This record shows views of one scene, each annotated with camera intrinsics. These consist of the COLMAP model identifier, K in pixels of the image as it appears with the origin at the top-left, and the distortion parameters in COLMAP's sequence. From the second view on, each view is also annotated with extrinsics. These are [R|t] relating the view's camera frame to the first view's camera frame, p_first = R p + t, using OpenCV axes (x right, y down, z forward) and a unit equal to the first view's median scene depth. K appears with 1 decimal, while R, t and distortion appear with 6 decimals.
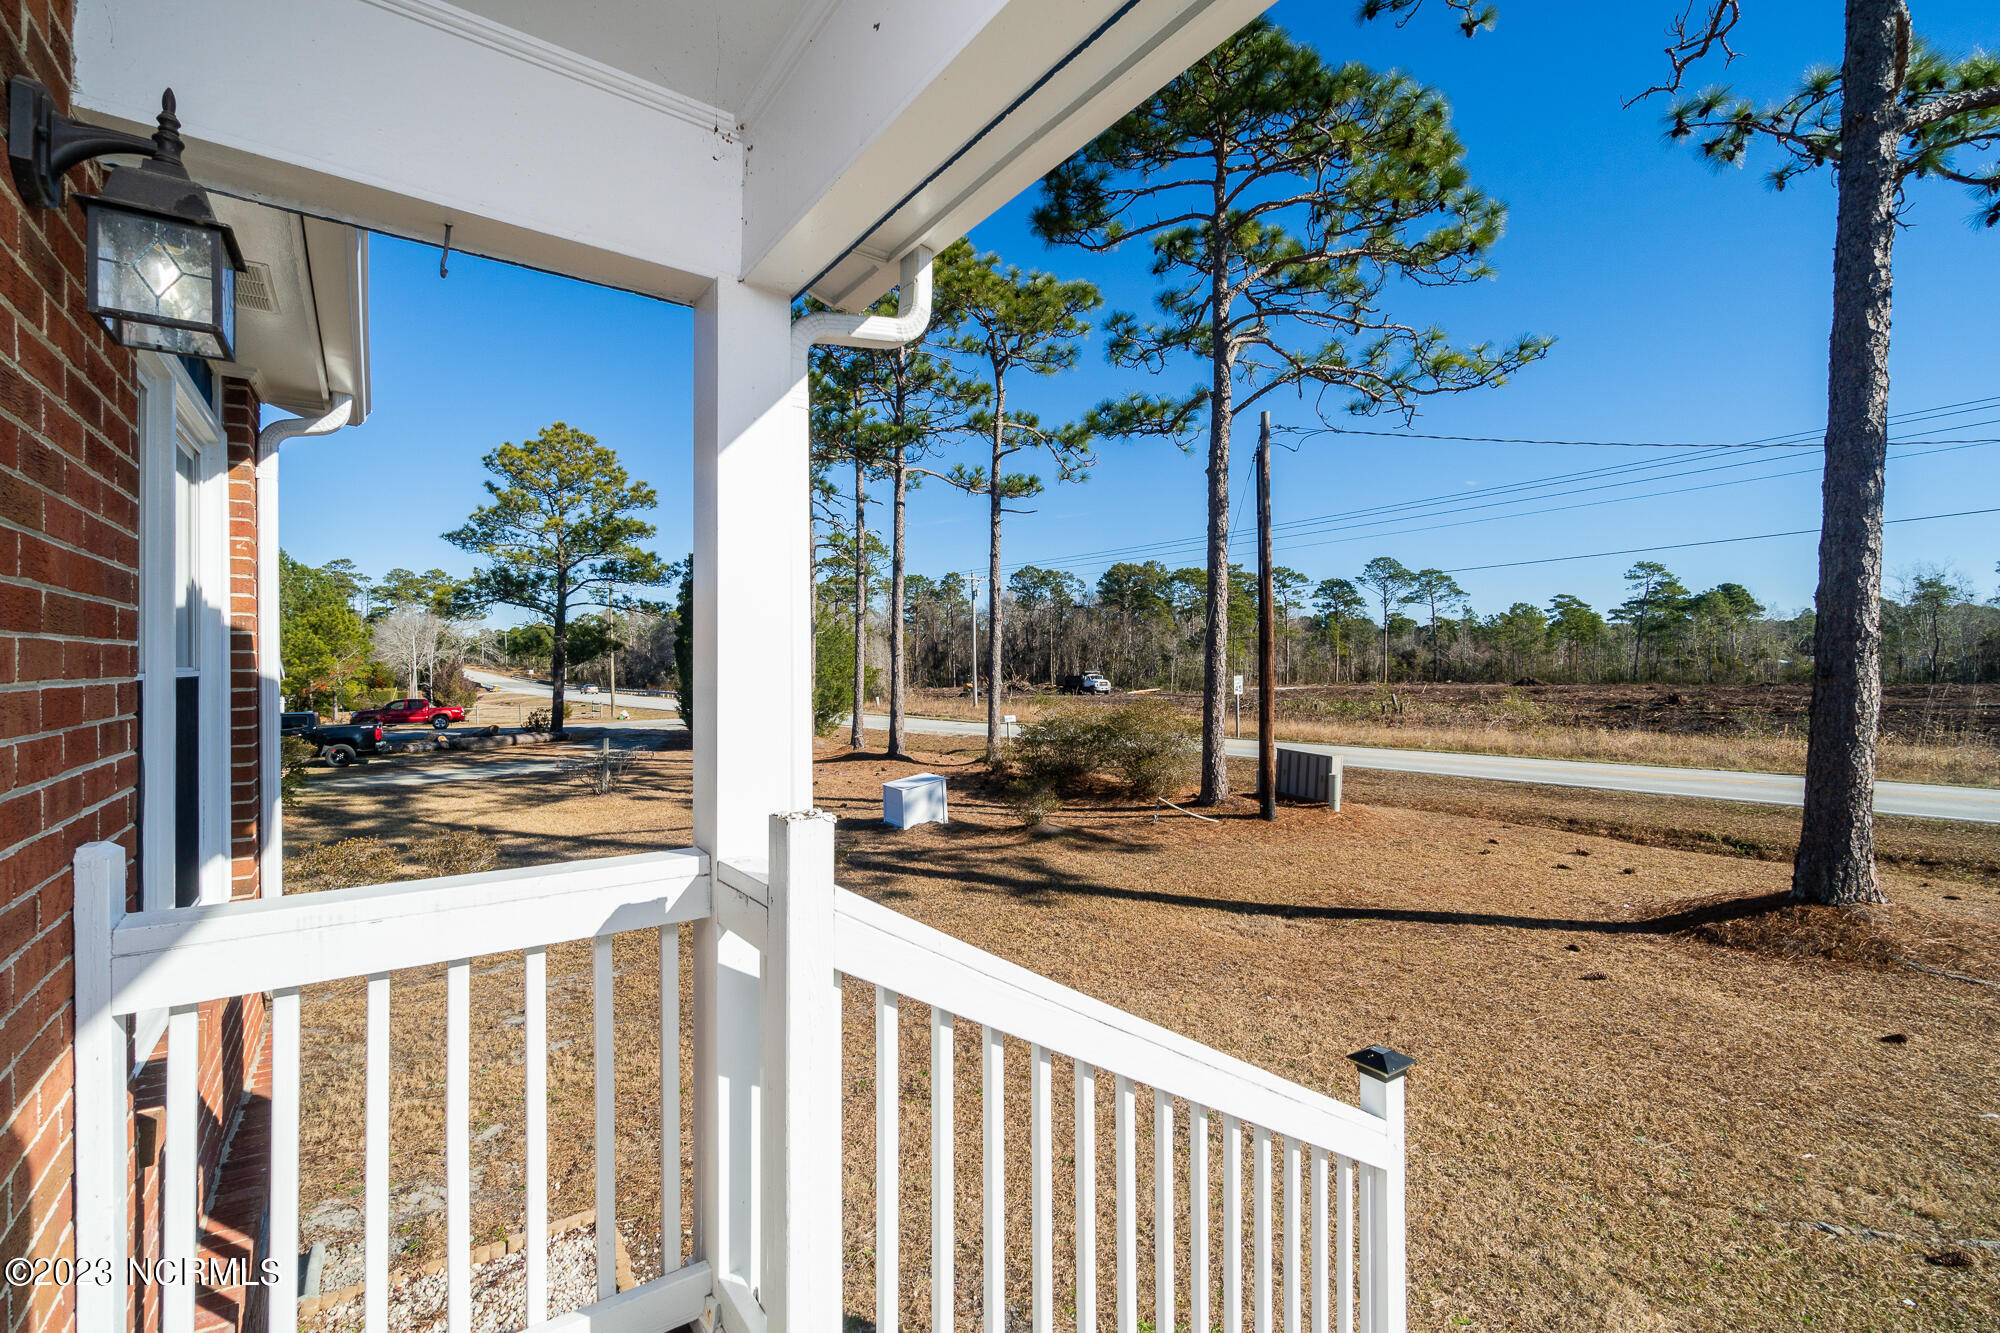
lens RADIAL K [[858.8, 0, 1003.3], [0, 858.8, 664.4], [0, 0, 1]] dist [-0.002813, 0.000841]
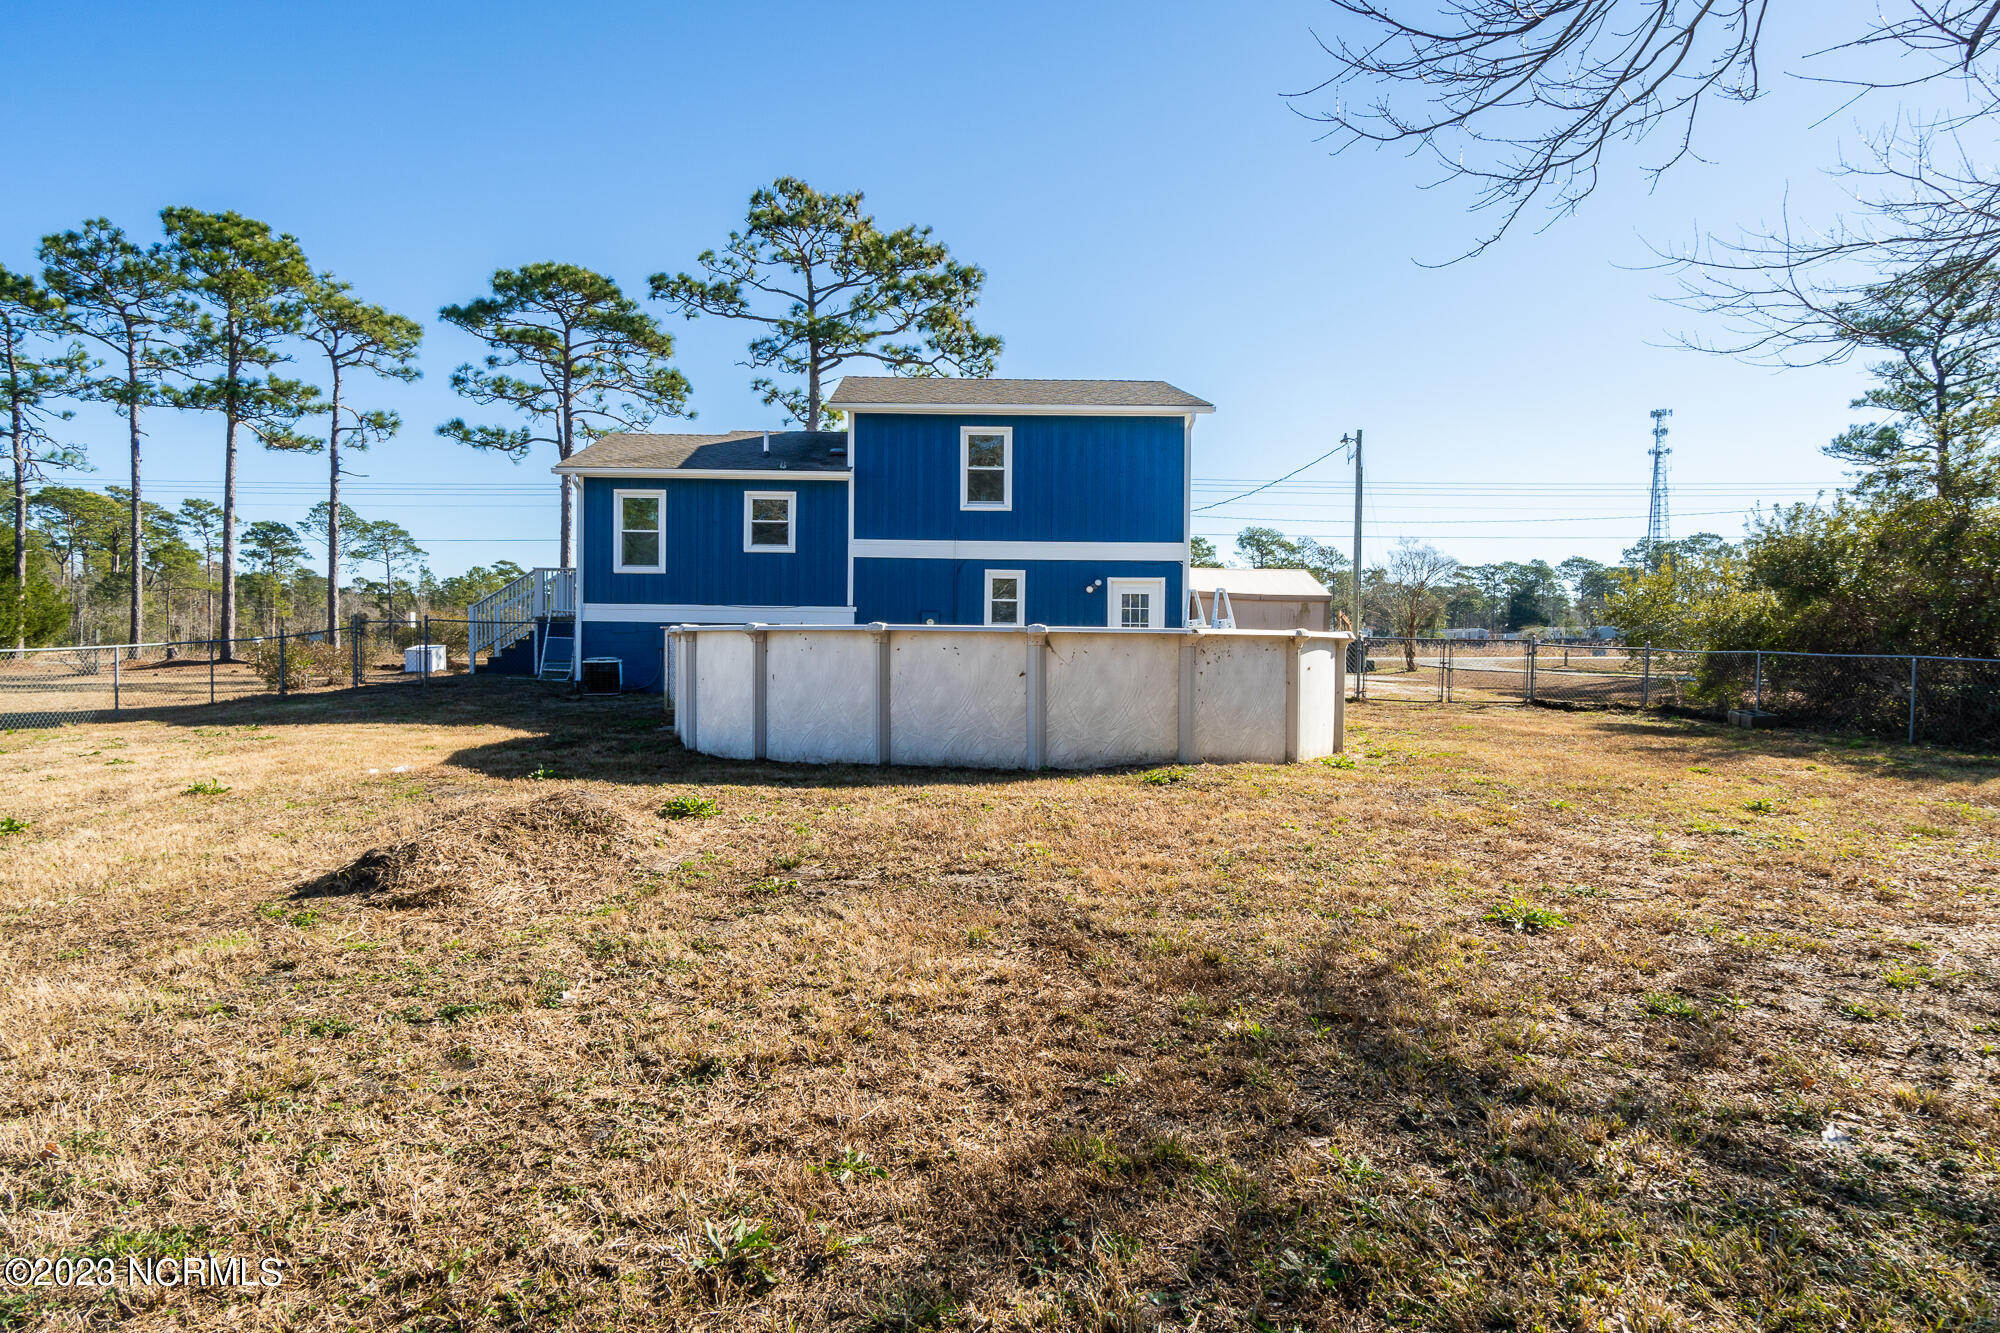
lens RADIAL K [[1130.8, 0, 937.9], [0, 1130.8, 649.3], [0, 0, 1]] dist [-0.003651, -0.000607]
pose [[0.566748, 0.004910, 0.823877, -0.120936], [-0.010098, 0.999949, 0.000987, 0.011076], [-0.823829, -0.008879, 0.566768, -0.098720]]
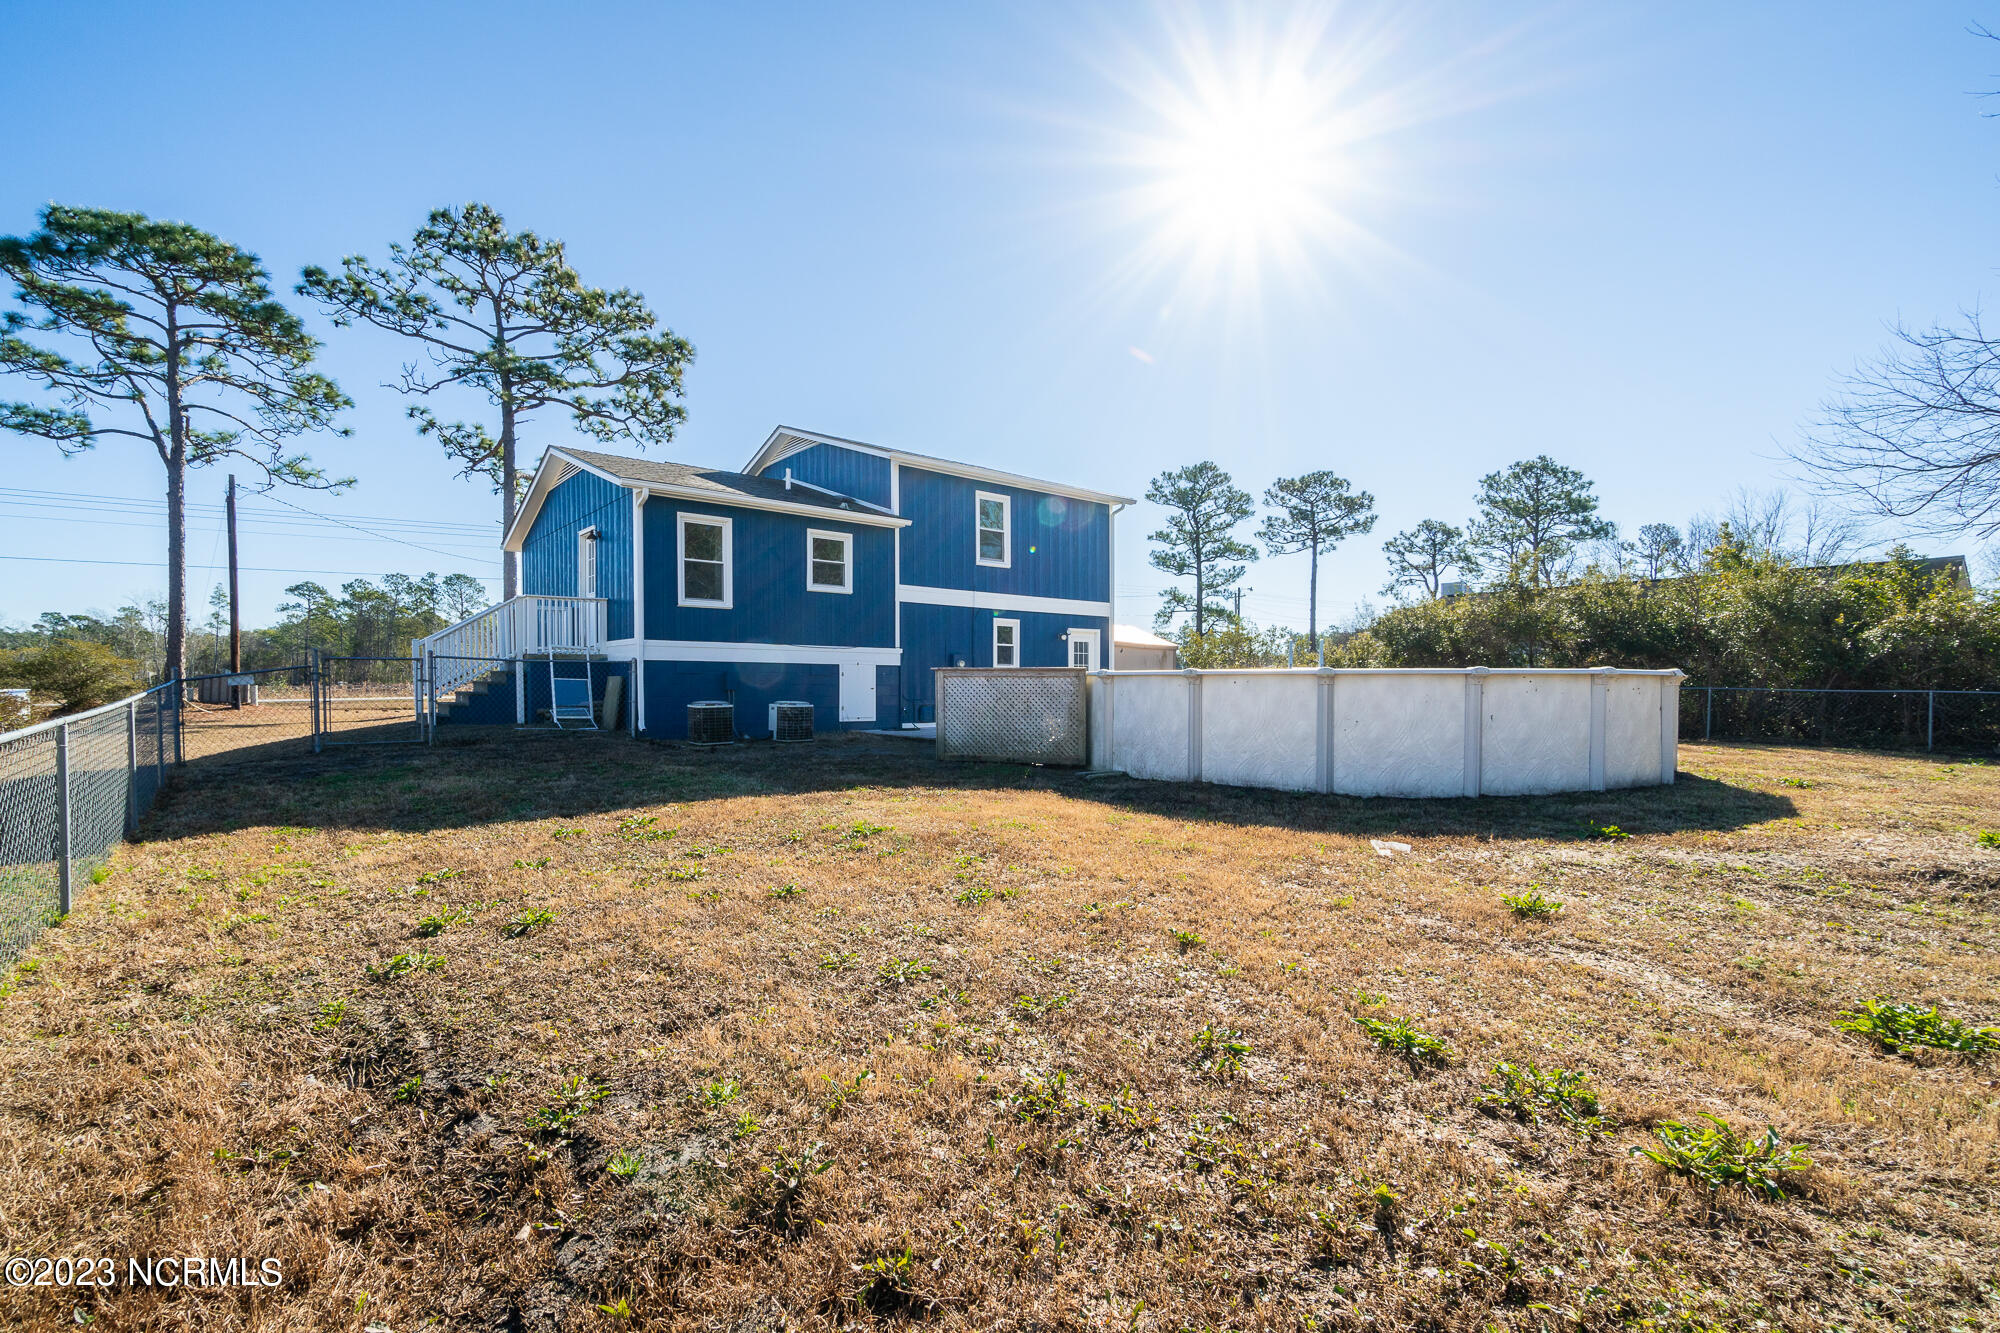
lens RADIAL K [[858.8, 0, 938.1], [0, 858.8, 694.8], [0, 0, 1]] dist [-0.002813, 0.000841]
pose [[-0.034689, -0.010630, 0.999342, -0.123193], [-0.000590, 0.999943, 0.010616, 0.010926], [-0.999398, -0.000221, -0.034693, -0.030311]]
